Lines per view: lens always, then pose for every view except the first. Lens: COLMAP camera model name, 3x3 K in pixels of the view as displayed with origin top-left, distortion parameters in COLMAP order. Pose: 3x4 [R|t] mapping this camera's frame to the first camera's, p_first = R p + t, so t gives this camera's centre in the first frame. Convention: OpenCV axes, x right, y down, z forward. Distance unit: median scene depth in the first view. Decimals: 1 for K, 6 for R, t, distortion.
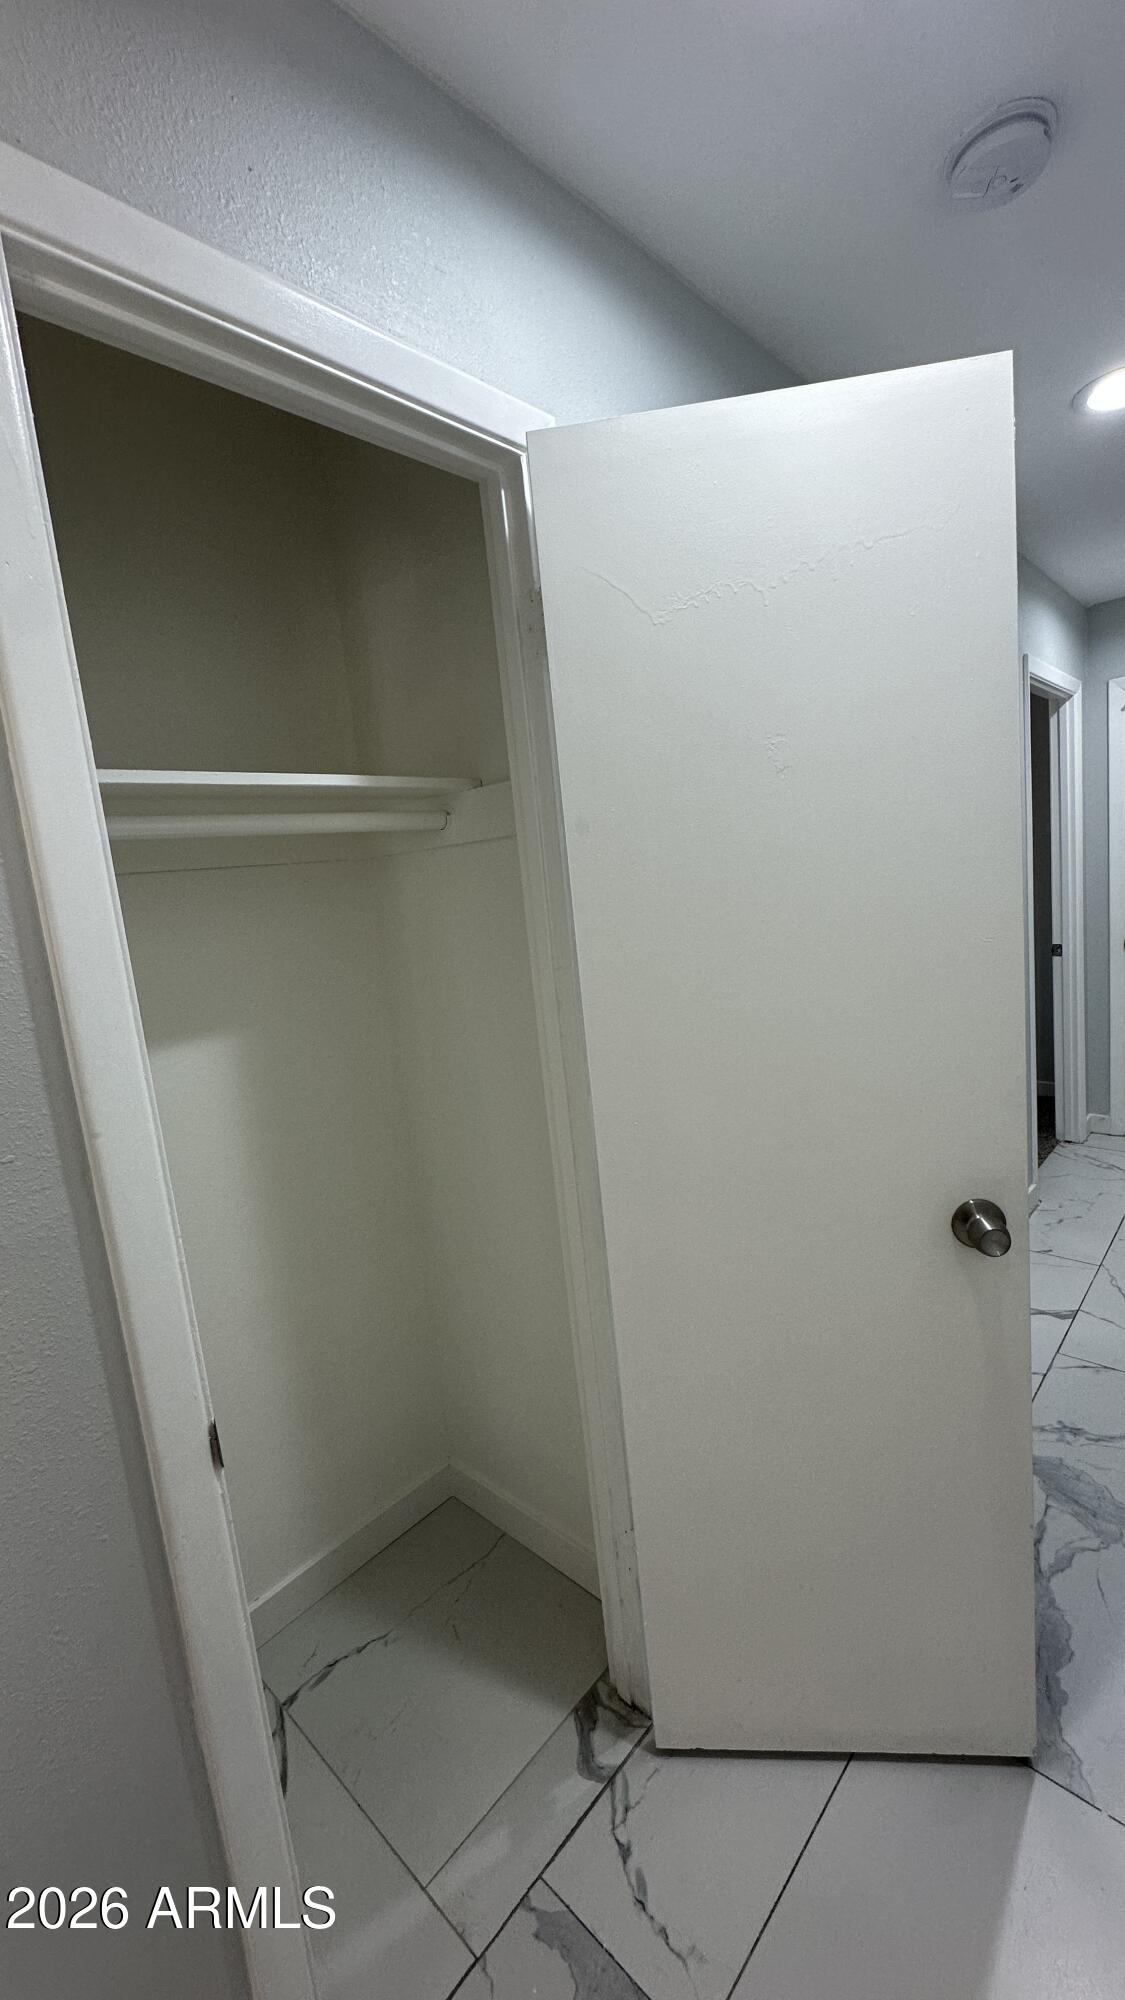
lens RADIAL K [[802.8, 0, 560.7], [0, 802.8, 1005.6], [0, 0, 1]] dist [0.003839, 0.000809]
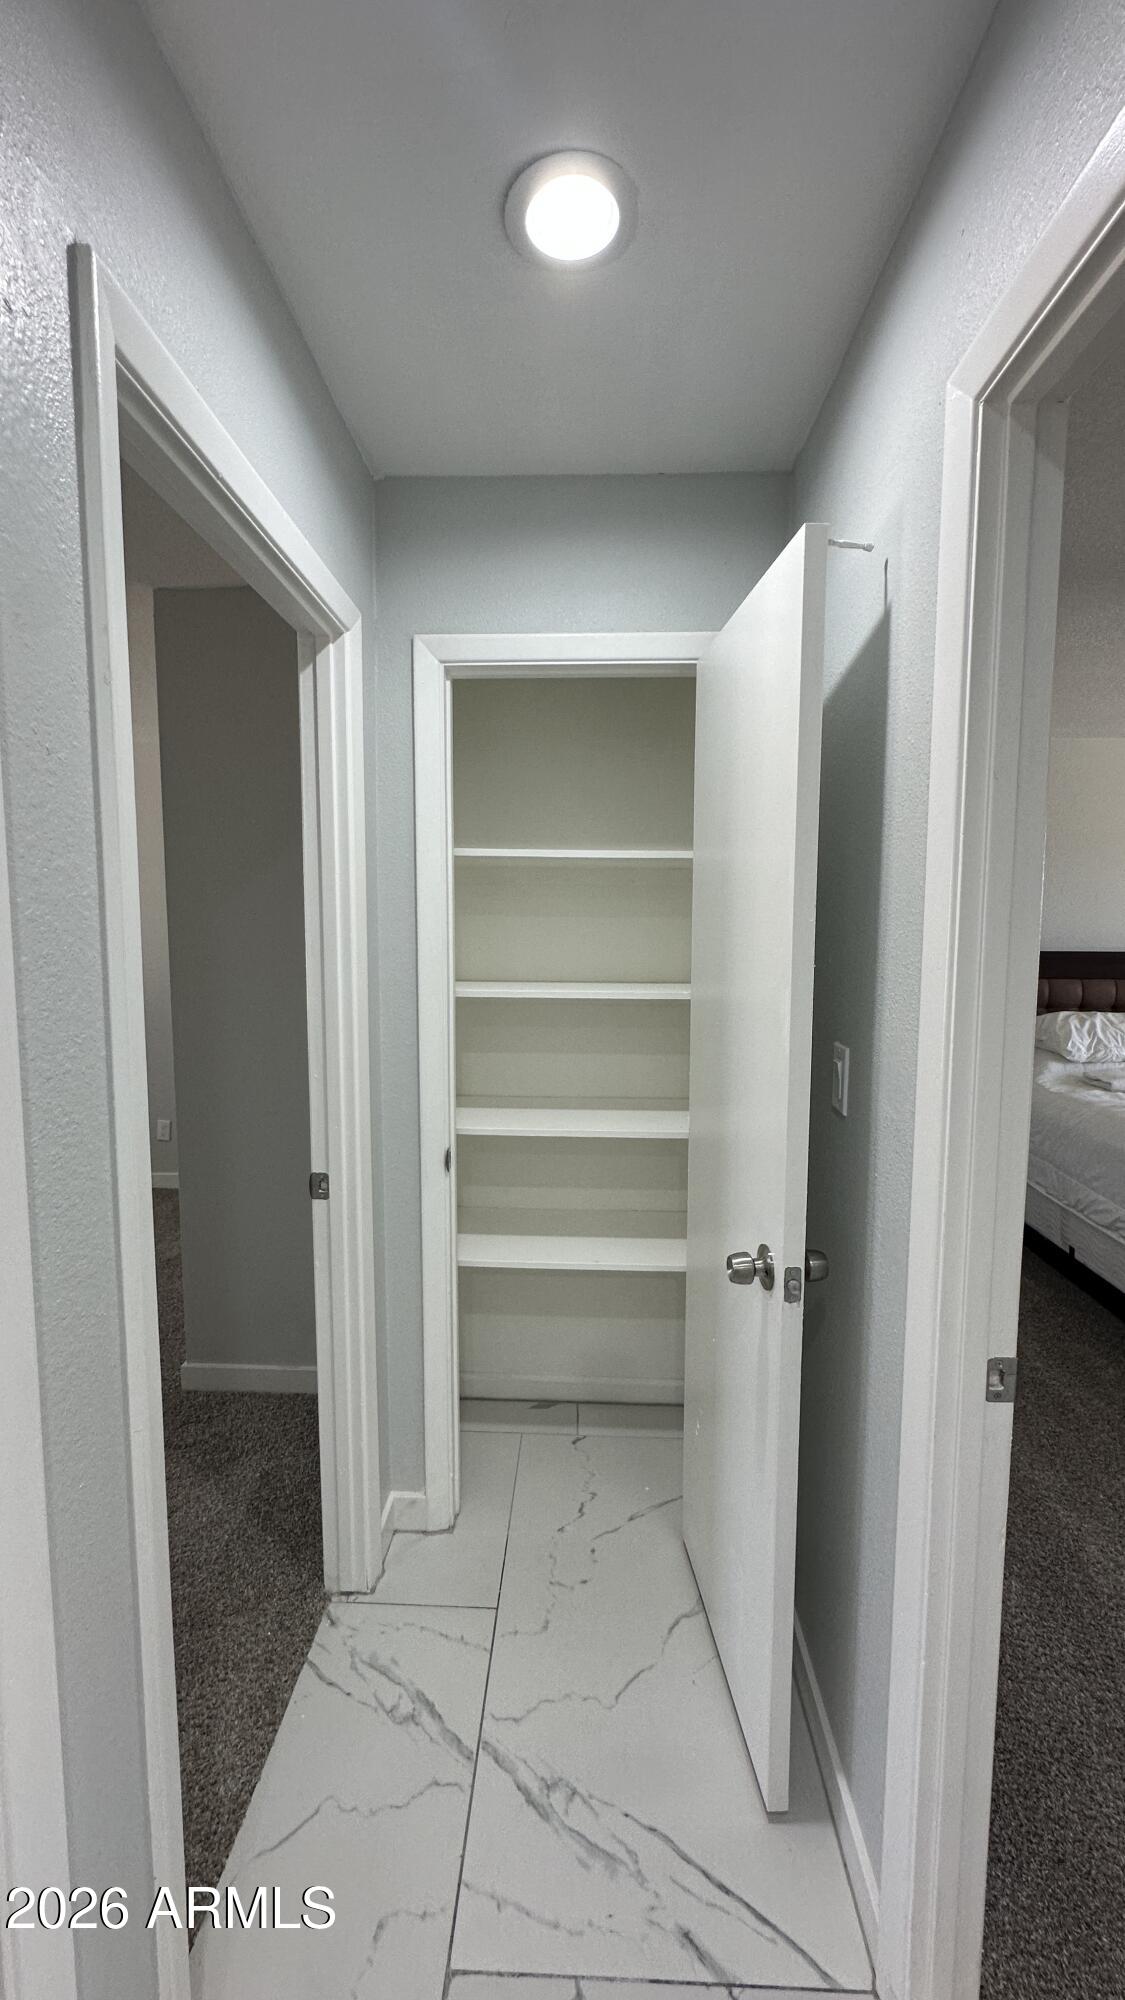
lens RADIAL K [[802.8, 0, 551.7], [0, 802.8, 992.0], [0, 0, 1]] dist [0.003839, 0.000809]
pose [[0.760582, 0.047869, 0.647475, 0.569105], [0.017864, 0.995358, -0.094573, -0.178316], [-0.648996, 0.083497, 0.756196, 0.768300]]
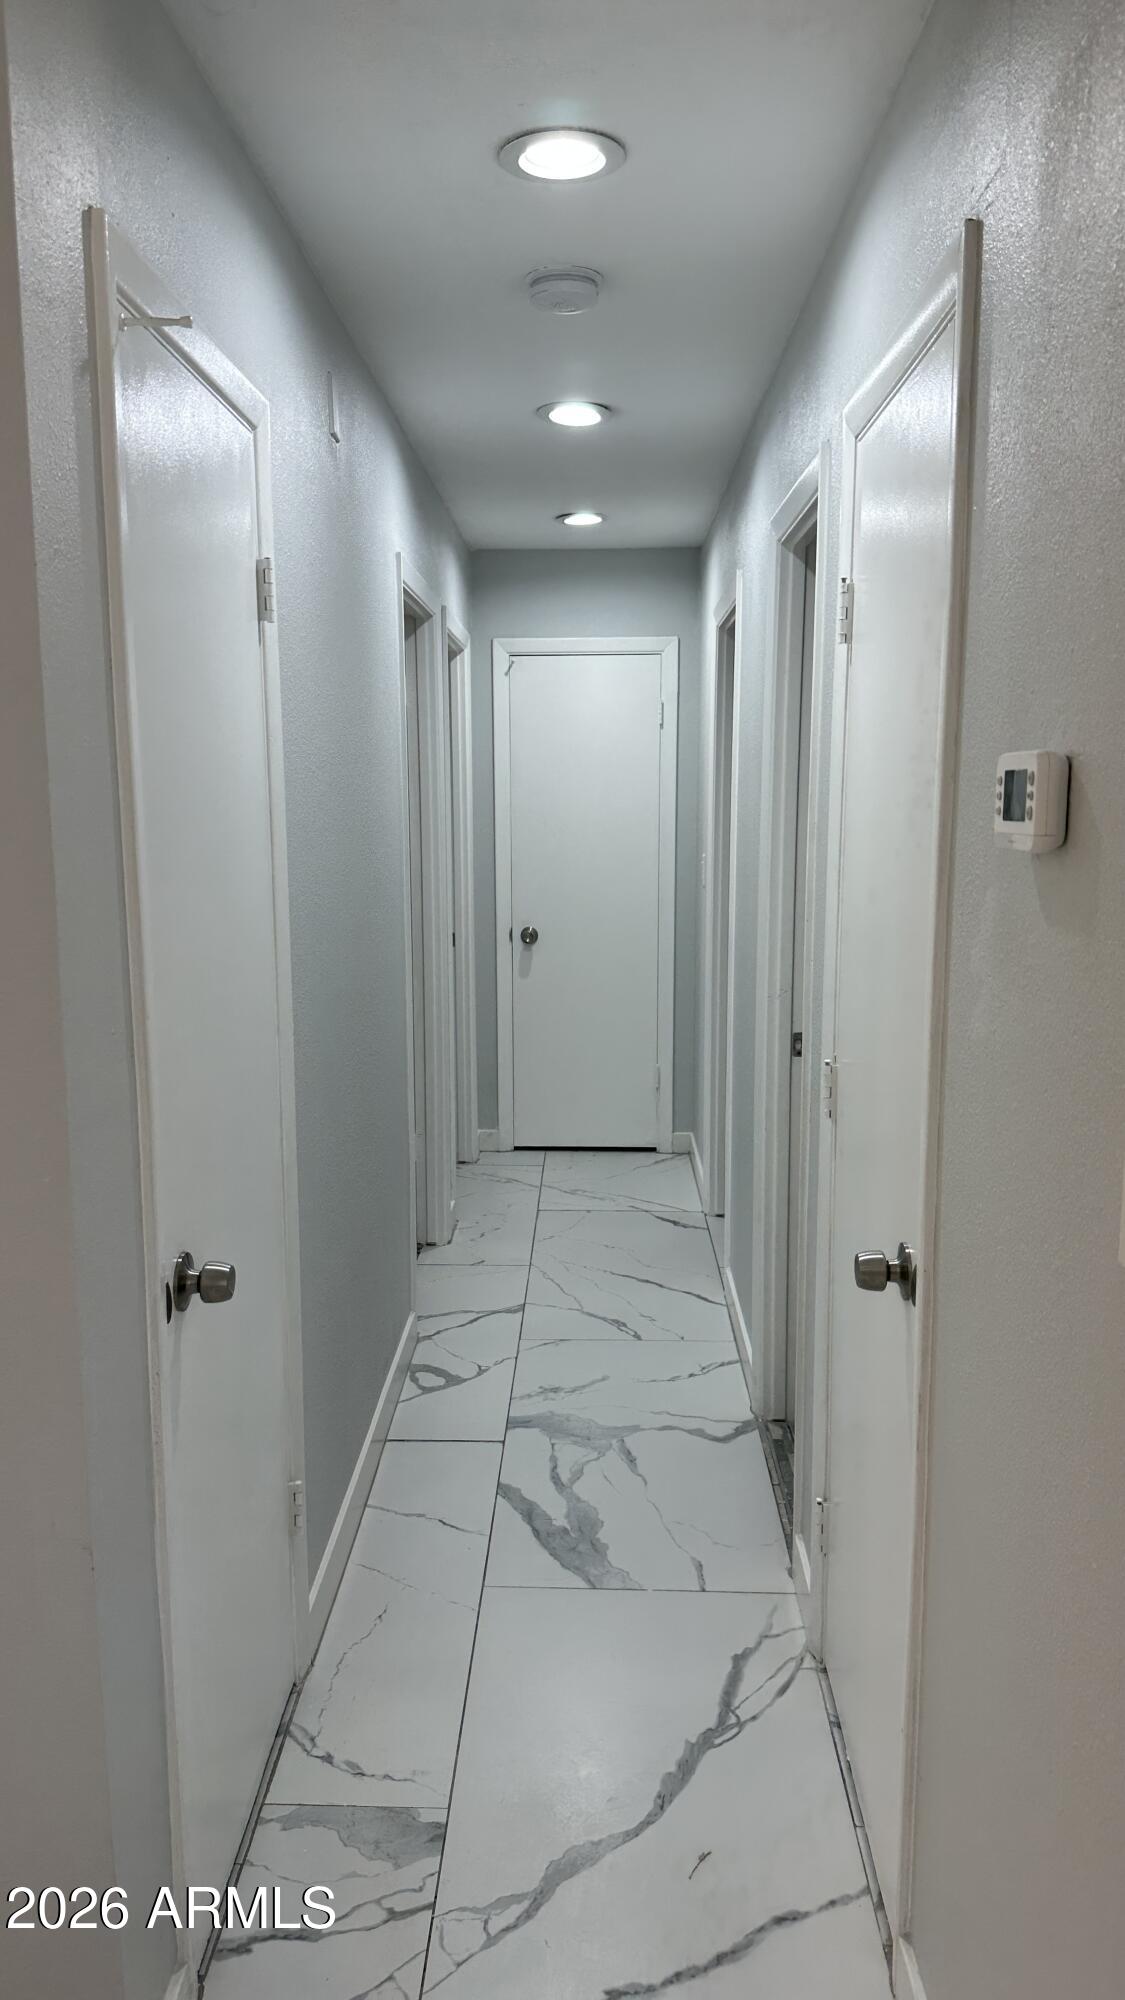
lens RADIAL K [[1426.1, 0, 567.7], [0, 1426.1, 1013.1], [0, 0, 1]] dist [0.004490, -0.001330]
pose [[0.736163, -0.005628, 0.676781, -0.439324], [0.028352, 0.999344, -0.022529, 0.068274], [-0.676210, 0.035773, 0.735840, -0.279081]]
